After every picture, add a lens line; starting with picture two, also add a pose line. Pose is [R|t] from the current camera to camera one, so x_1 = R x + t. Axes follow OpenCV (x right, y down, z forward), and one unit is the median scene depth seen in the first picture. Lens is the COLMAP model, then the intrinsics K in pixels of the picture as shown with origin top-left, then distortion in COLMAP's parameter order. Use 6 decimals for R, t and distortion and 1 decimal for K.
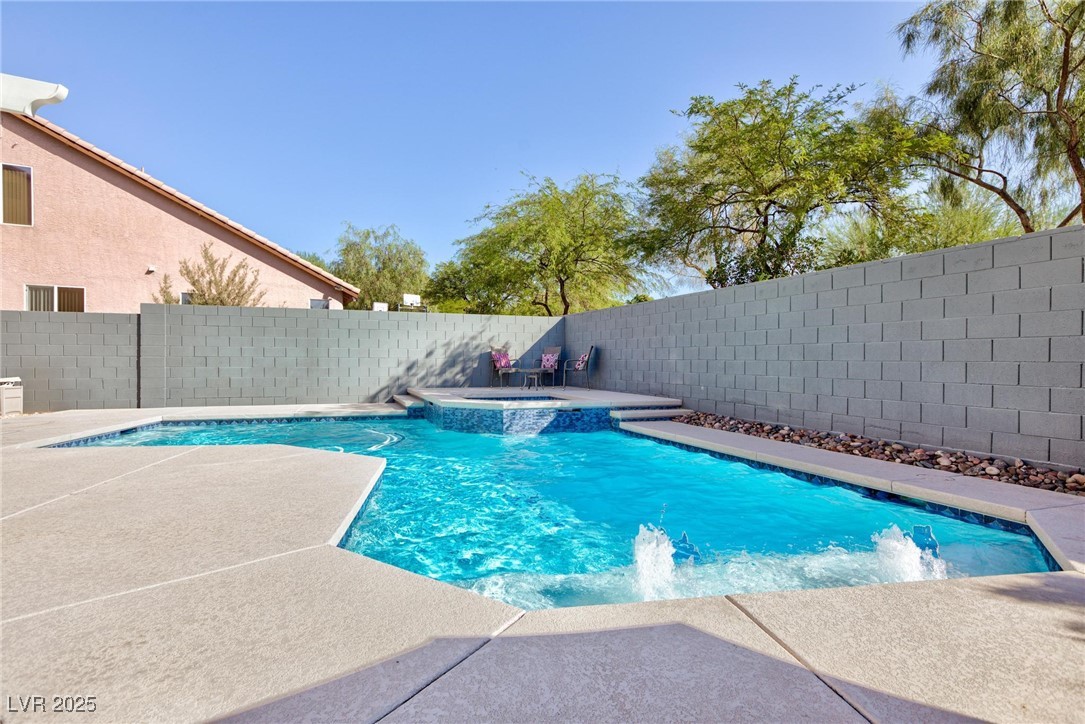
lens RADIAL K [[566.9, 0, 544.4], [0, 566.9, 361.7], [0, 0, 1]] dist [0.028046, 0.000586]
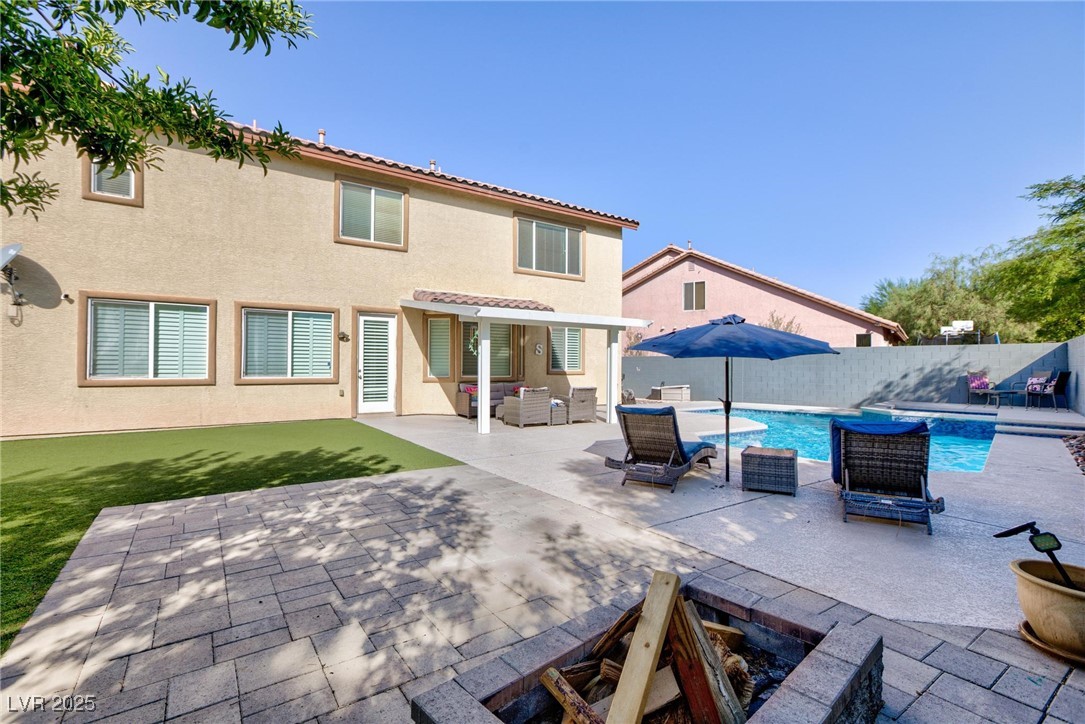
lens RADIAL K [[494.8, 0, 542.4], [0, 494.8, 364.3], [0, 0, 1]] dist [0.001176, 0.000067]
pose [[0.435251, -0.008838, -0.900266, 0.494159], [-0.008103, 0.999873, -0.013734, -0.019465], [0.900272, 0.013273, 0.435124, -0.303891]]
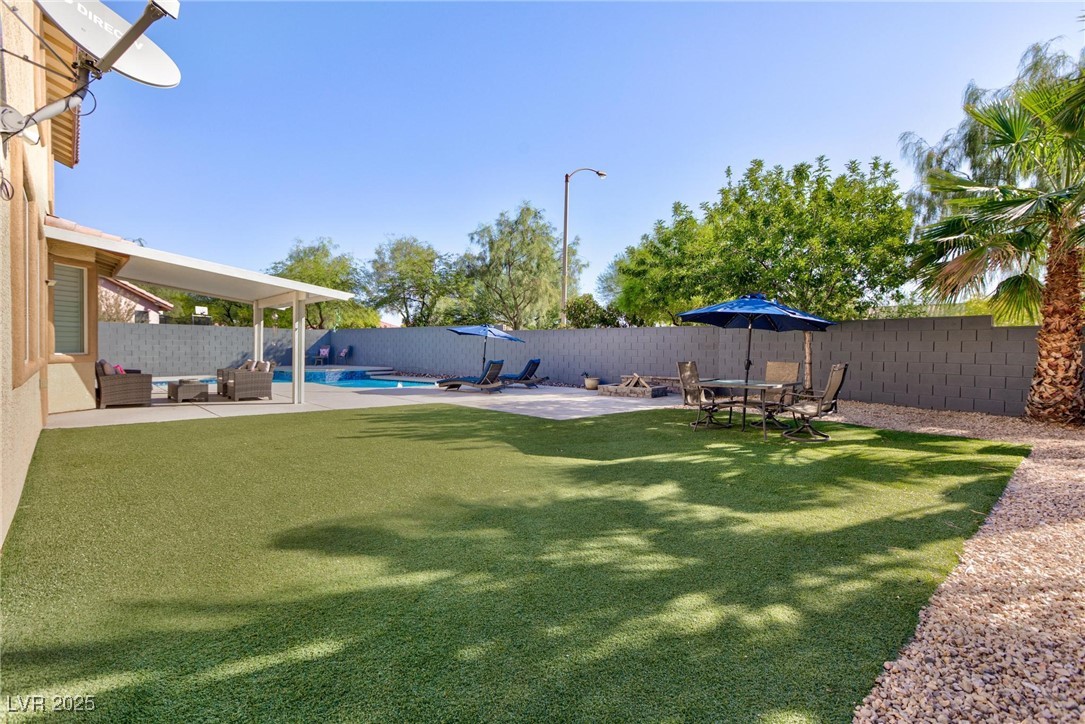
lens RADIAL K [[524.5, 0, 544.3], [0, 524.5, 358.6], [0, 0, 1]] dist [0.002187, 0.000124]
pose [[0.851539, -0.008450, 0.524224, -0.319349], [-0.000197, 0.999865, 0.016436, -0.010411], [-0.524292, -0.014099, 0.851422, -1.052062]]
